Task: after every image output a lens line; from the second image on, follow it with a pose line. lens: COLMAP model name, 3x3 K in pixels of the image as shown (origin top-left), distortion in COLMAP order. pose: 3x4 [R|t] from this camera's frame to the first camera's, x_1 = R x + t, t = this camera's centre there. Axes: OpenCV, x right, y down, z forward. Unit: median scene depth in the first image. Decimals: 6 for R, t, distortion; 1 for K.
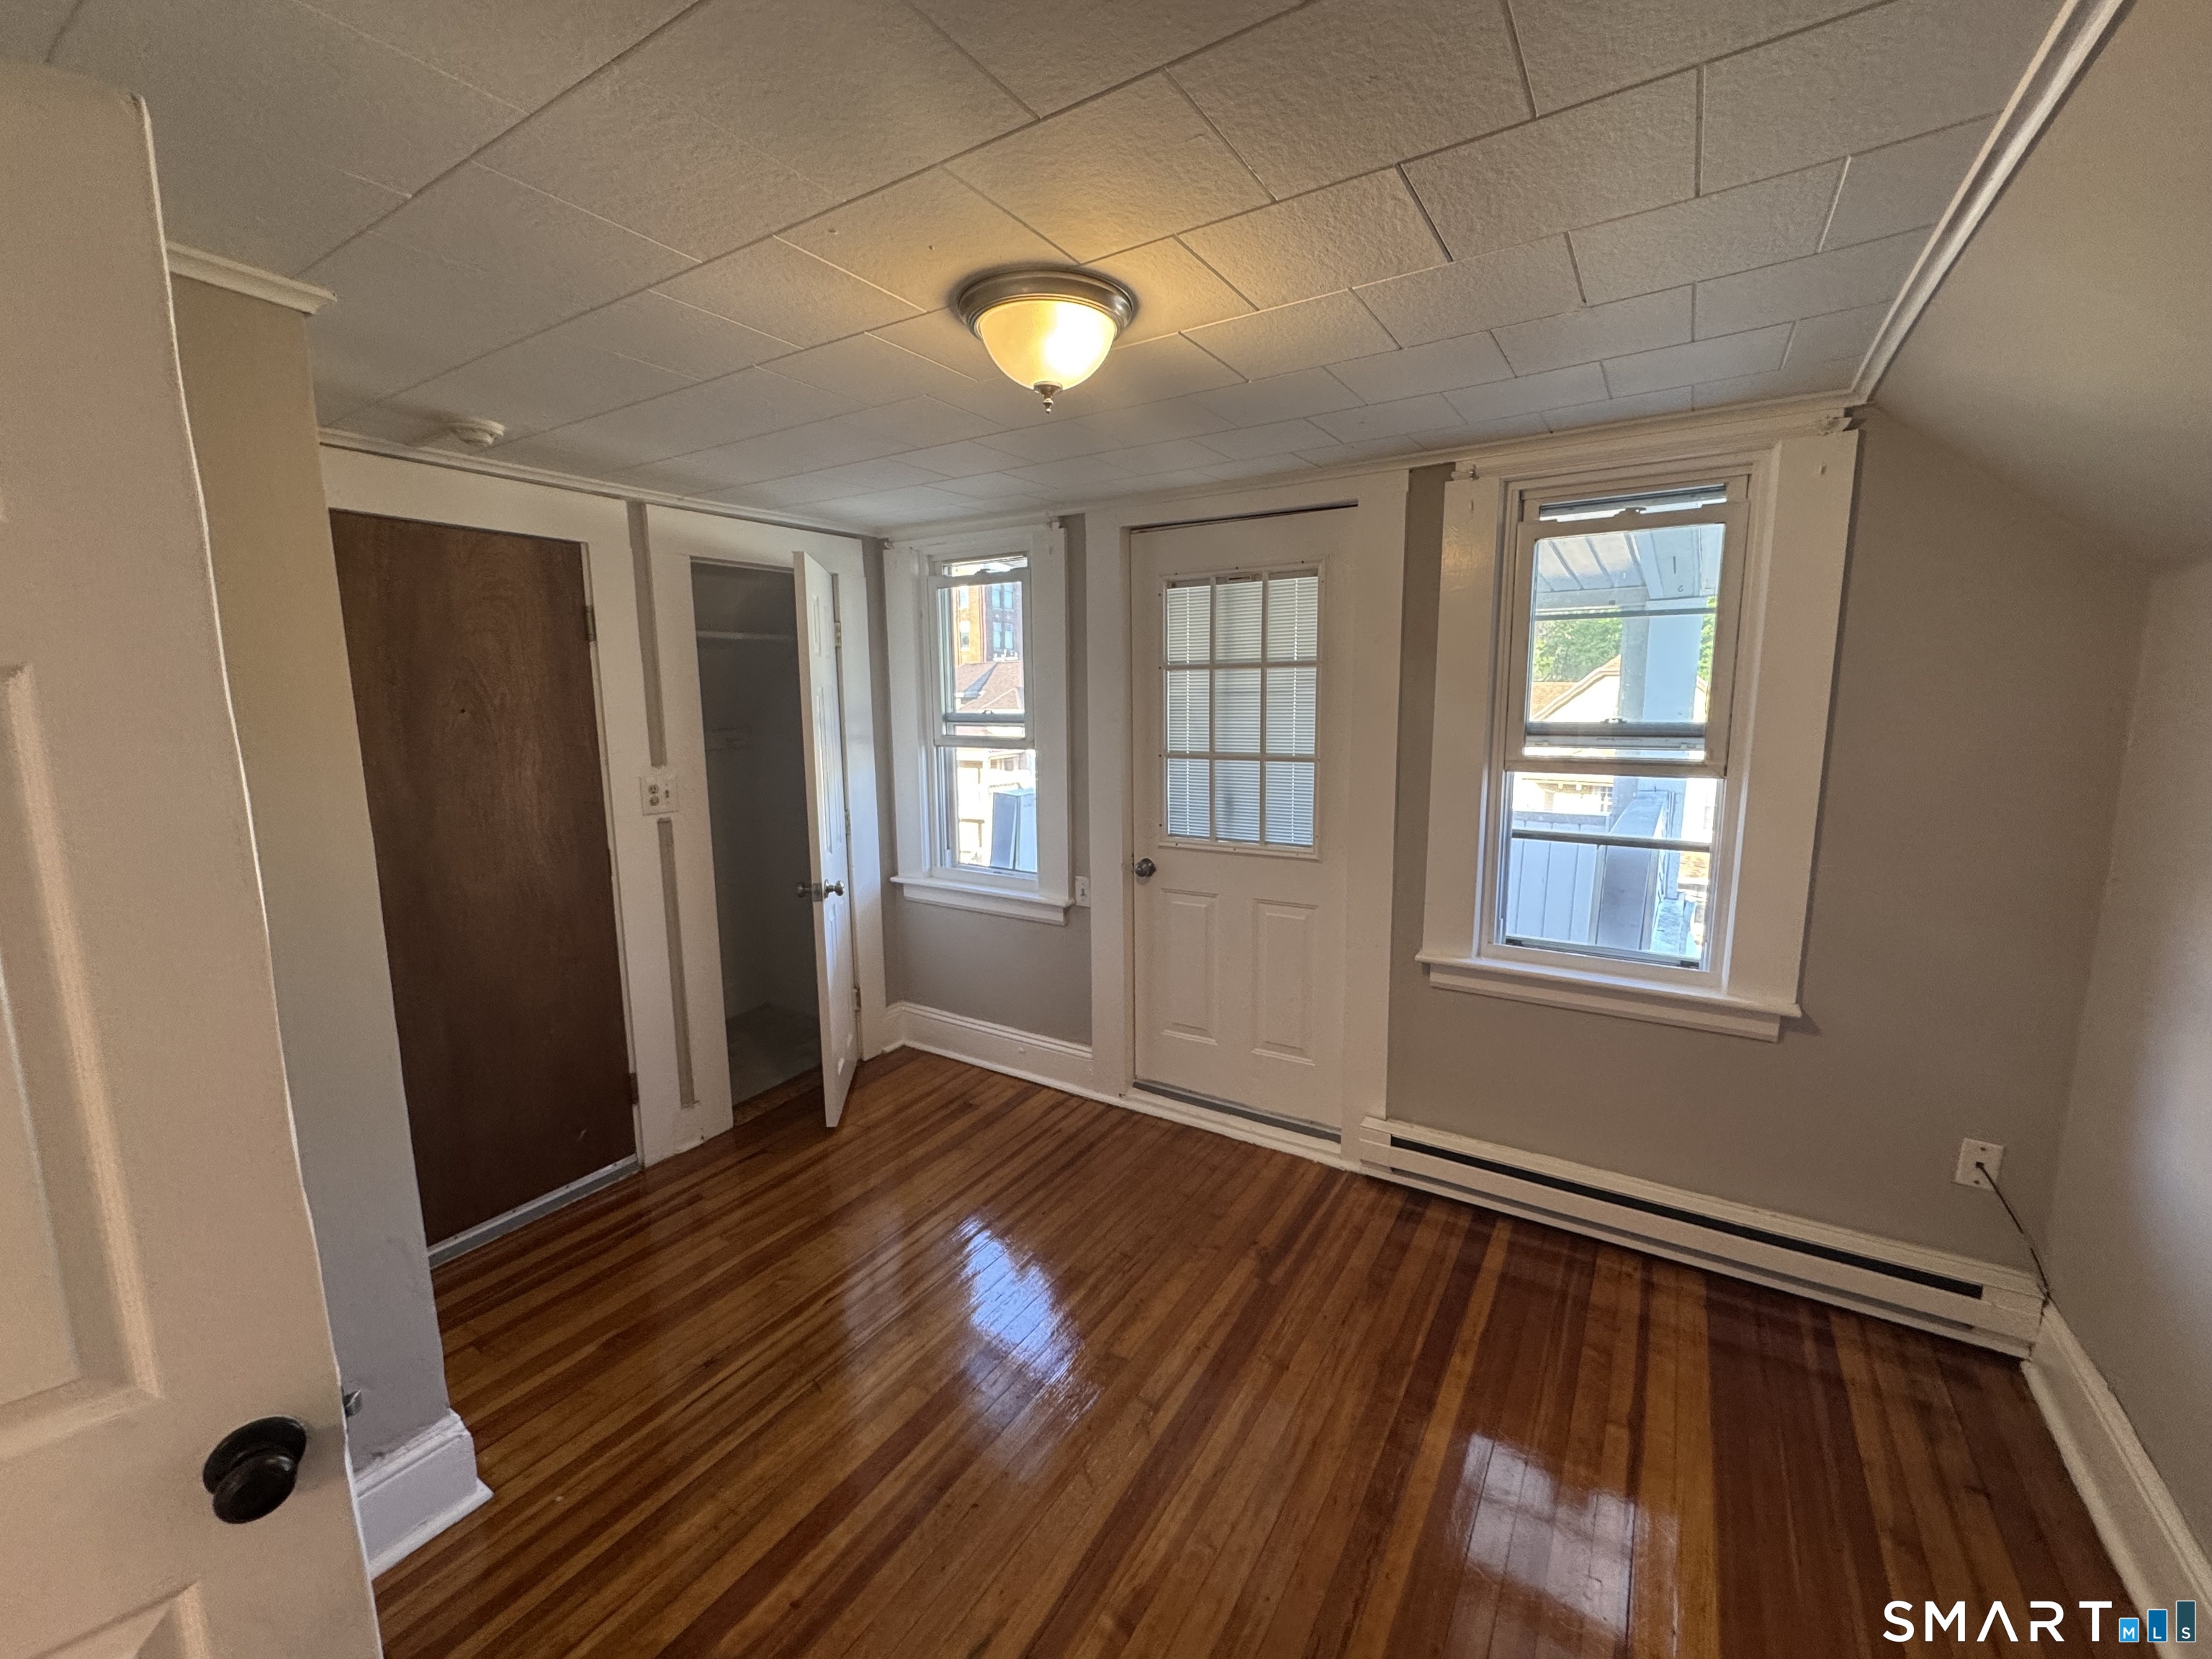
lens RADIAL K [[893.9, 0, 1106.4], [0, 893.9, 826.5], [0, 0, 1]] dist [-0.000200, -0.000045]
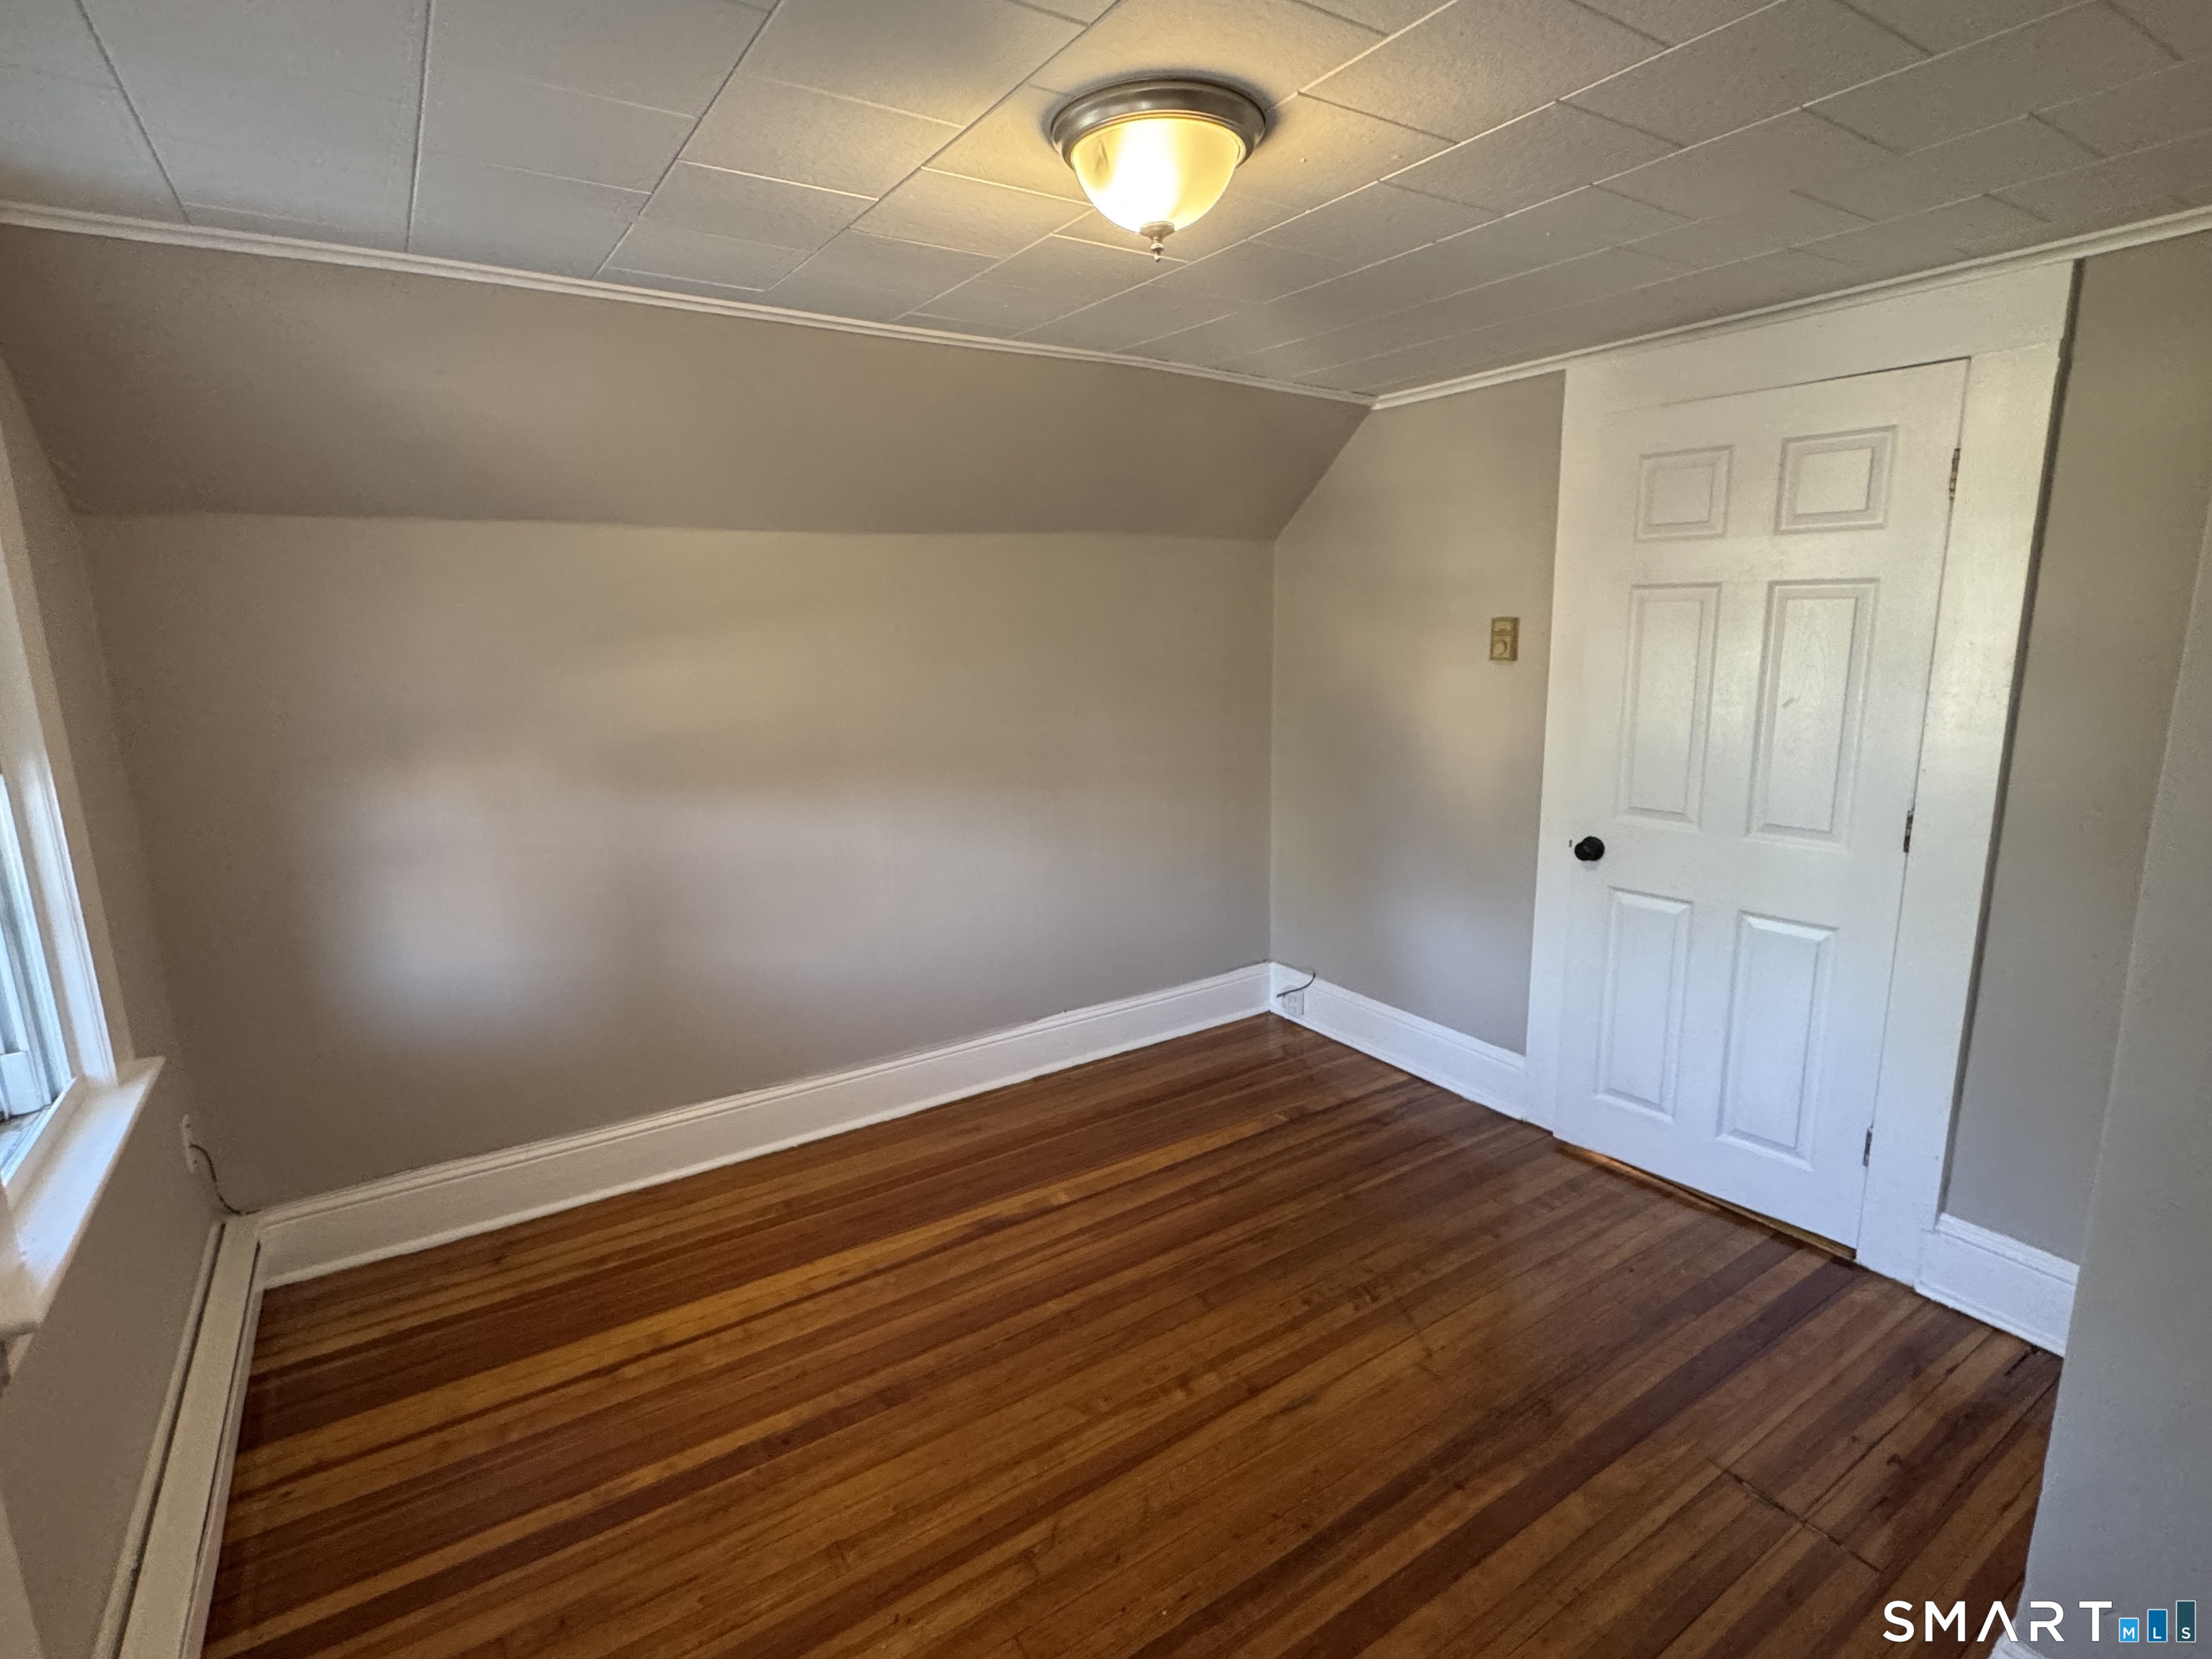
lens RADIAL K [[1082.6, 0, 1107.4], [0, 1082.6, 827.9], [0, 0, 1]] dist [-0.011373, -0.001152]
pose [[-0.911927, -0.061276, 0.405752, -0.352225], [0.080928, 0.942513, 0.324221, -0.231407], [-0.402294, 0.328503, -0.854544, 1.597799]]
